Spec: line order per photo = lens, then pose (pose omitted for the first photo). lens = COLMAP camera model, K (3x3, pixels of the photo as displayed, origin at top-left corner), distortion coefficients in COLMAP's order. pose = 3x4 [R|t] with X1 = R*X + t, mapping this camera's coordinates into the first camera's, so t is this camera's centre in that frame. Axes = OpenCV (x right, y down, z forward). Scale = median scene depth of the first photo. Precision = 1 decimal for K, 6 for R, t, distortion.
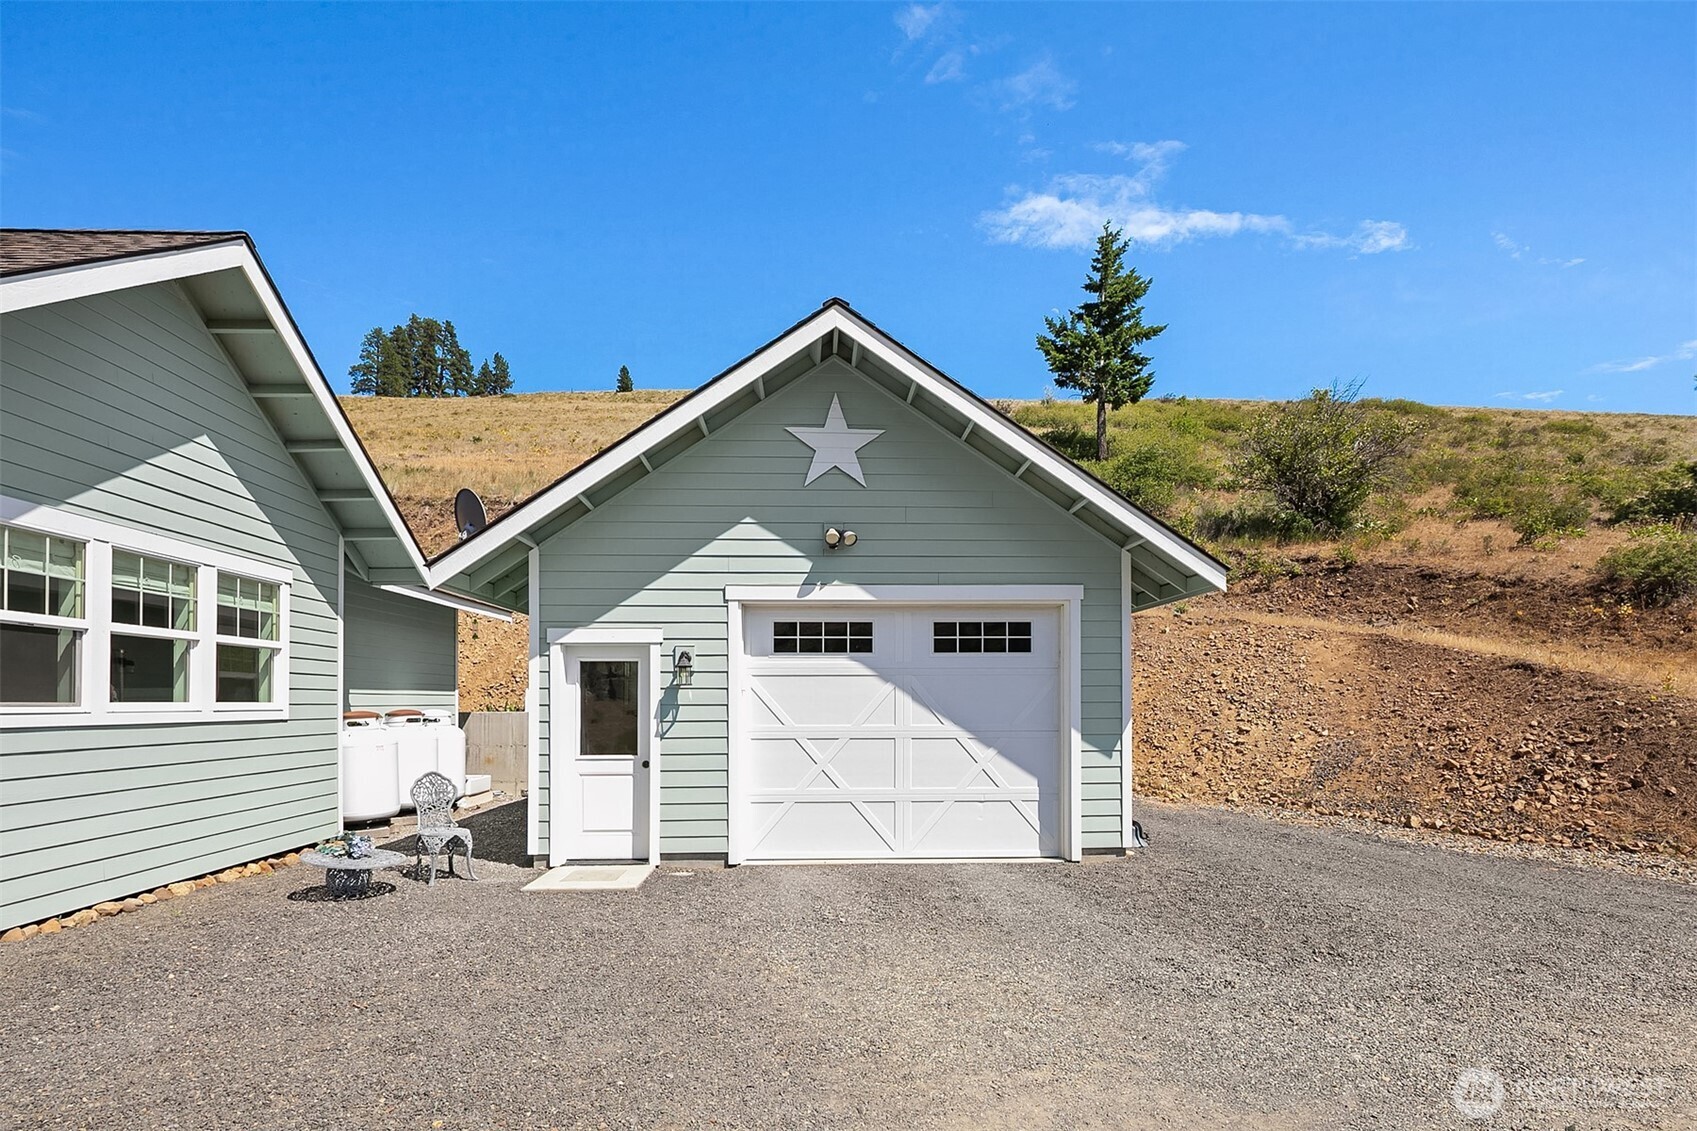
lens RADIAL K [[825.1, 0, 846.6], [0, 825.1, 700.1], [0, 0, 1]] dist [0.003253, 0.000027]
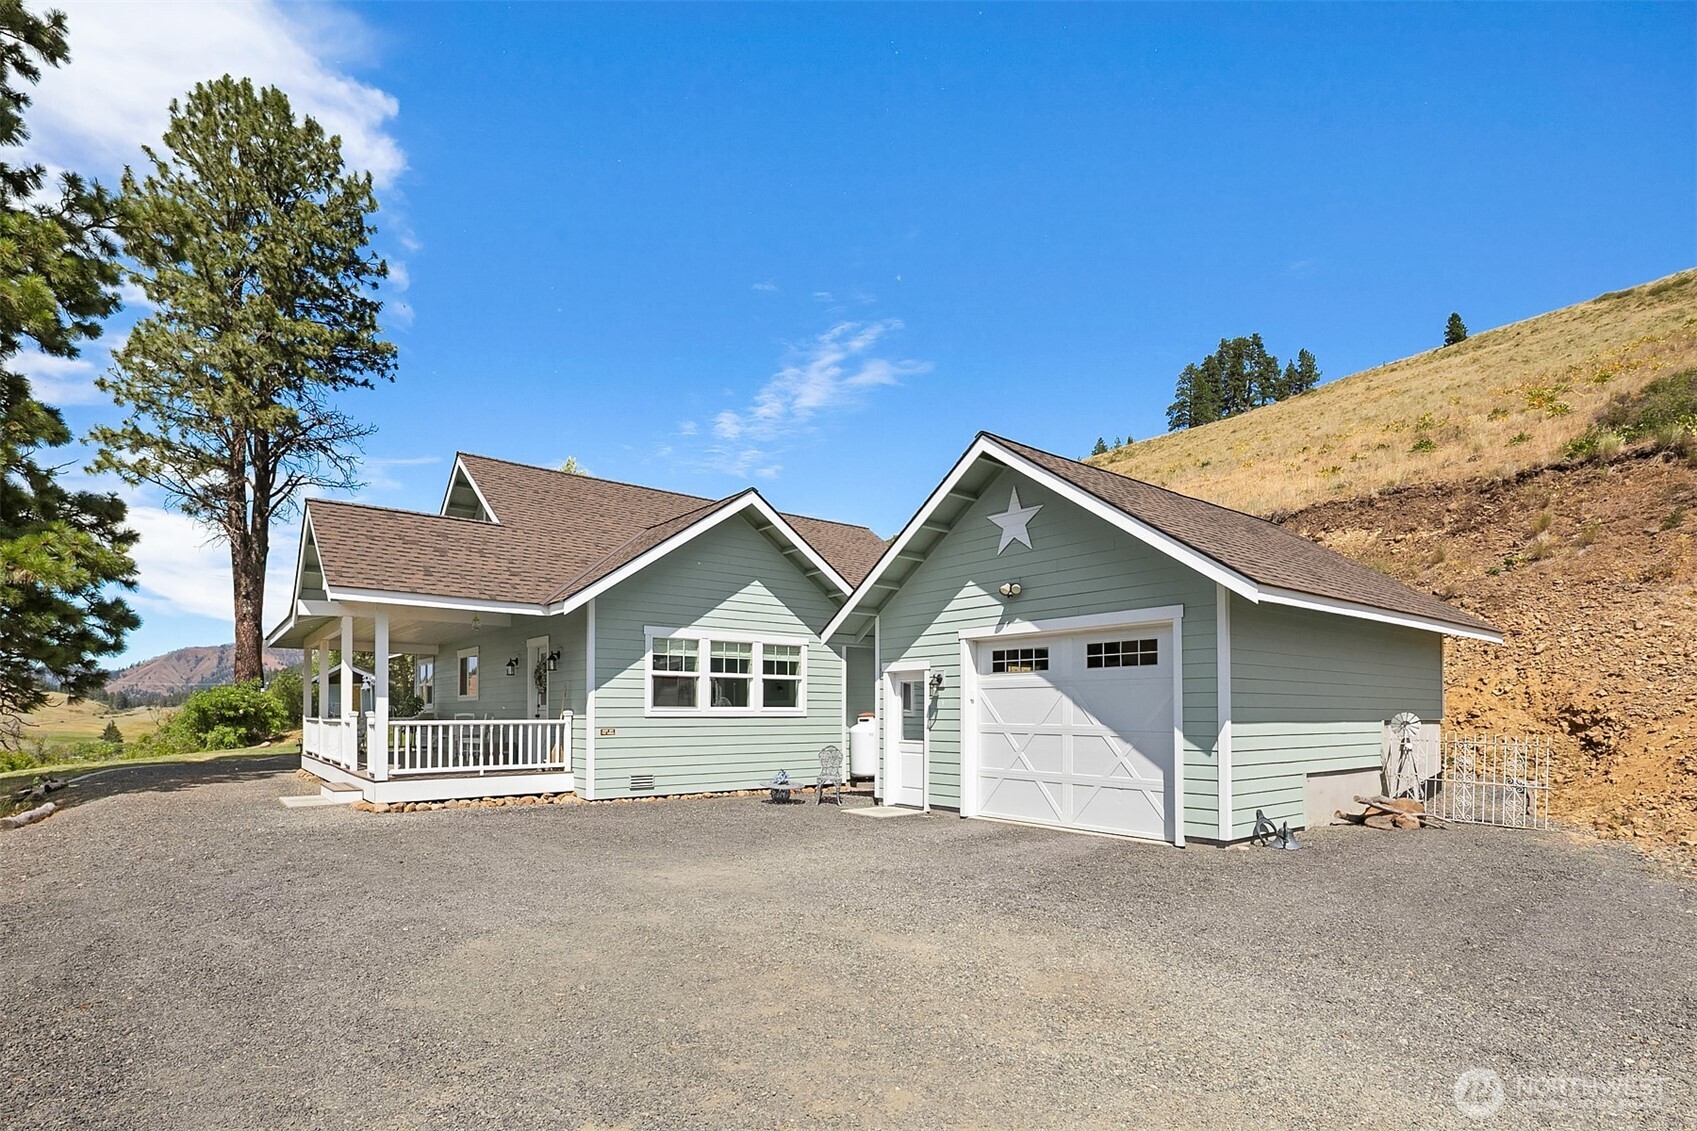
lens RADIAL K [[840.2, 0, 848.5], [0, 840.2, 695.6], [0, 0, 1]] dist [0.010499, -0.000875]
pose [[0.586284, -0.011449, -0.810024, 0.955642], [-0.001667, 0.999881, -0.015339, 0.005362], [0.810104, 0.010343, 0.586195, -0.055966]]
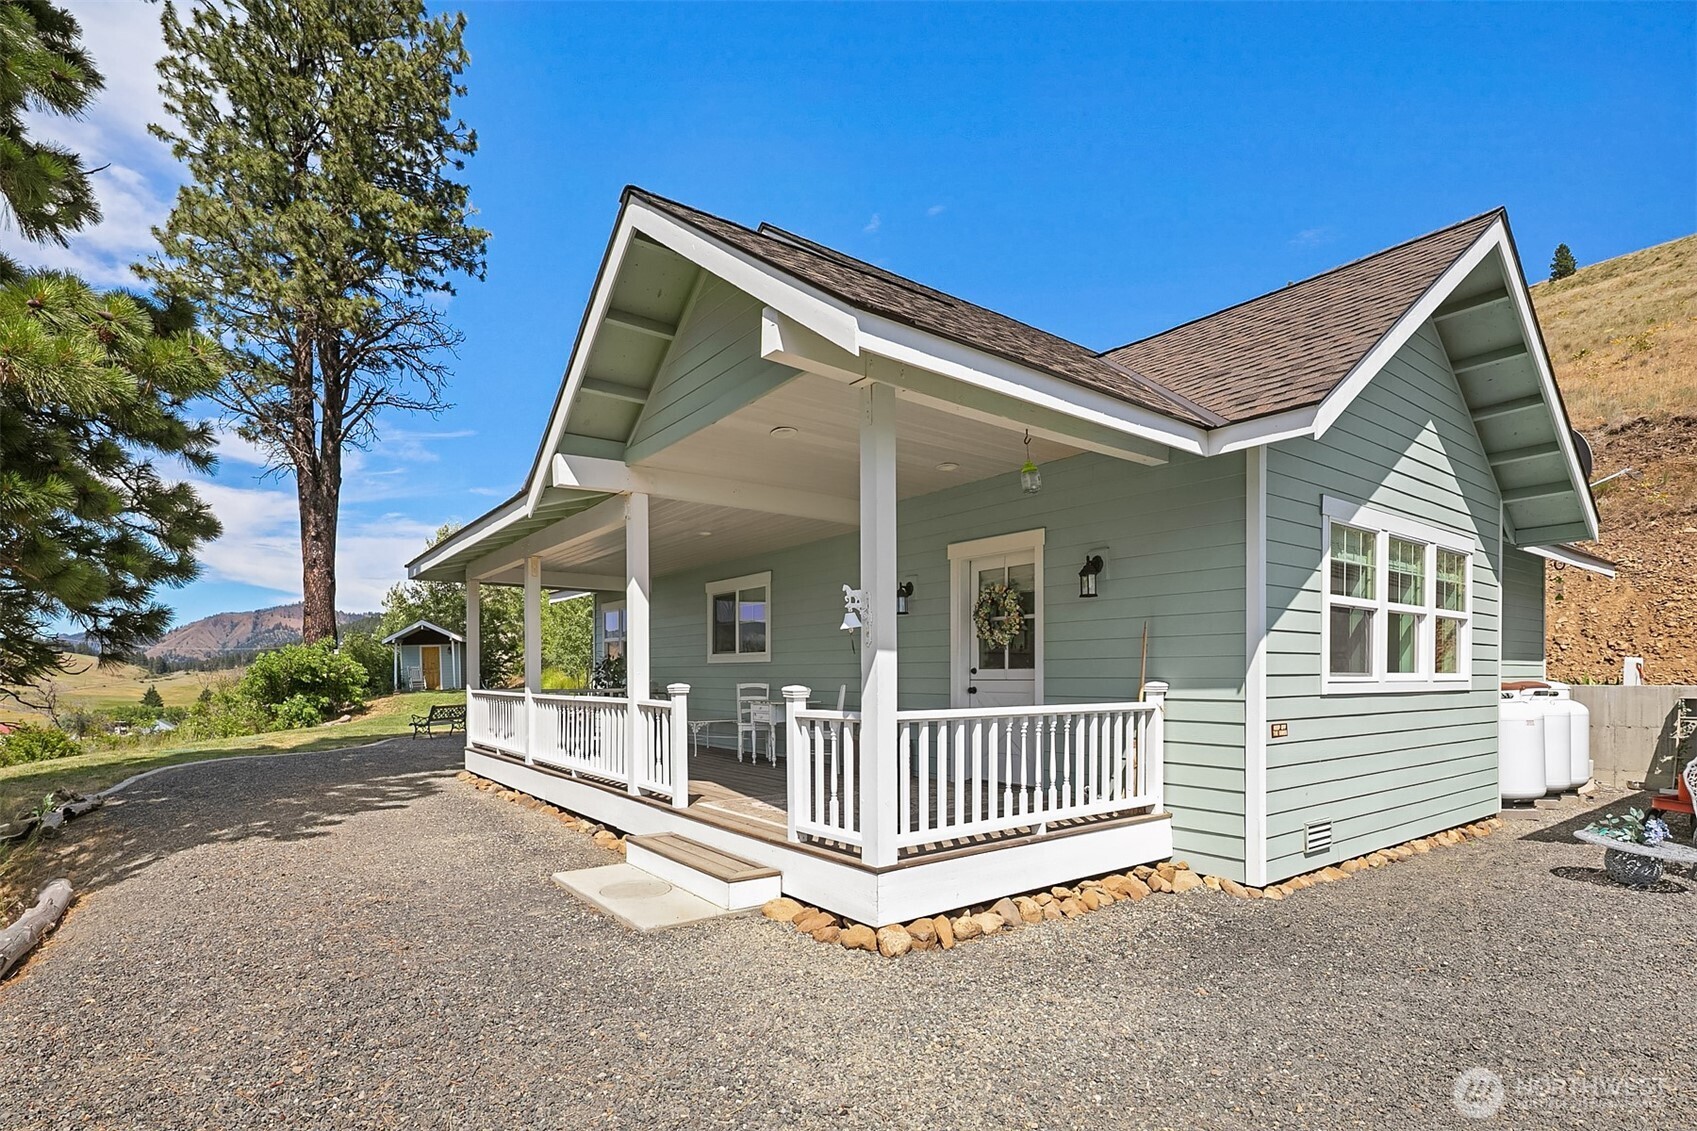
lens RADIAL K [[833.6, 0, 852.2], [0, 833.6, 672.7], [0, 0, 1]] dist [0.004329, 0.000316]
pose [[0.571287, 0.000729, -0.820750, -0.279644], [-0.000476, 1.000000, 0.000557, 0.002234], [0.820750, 0.000072, 0.571287, -0.192640]]
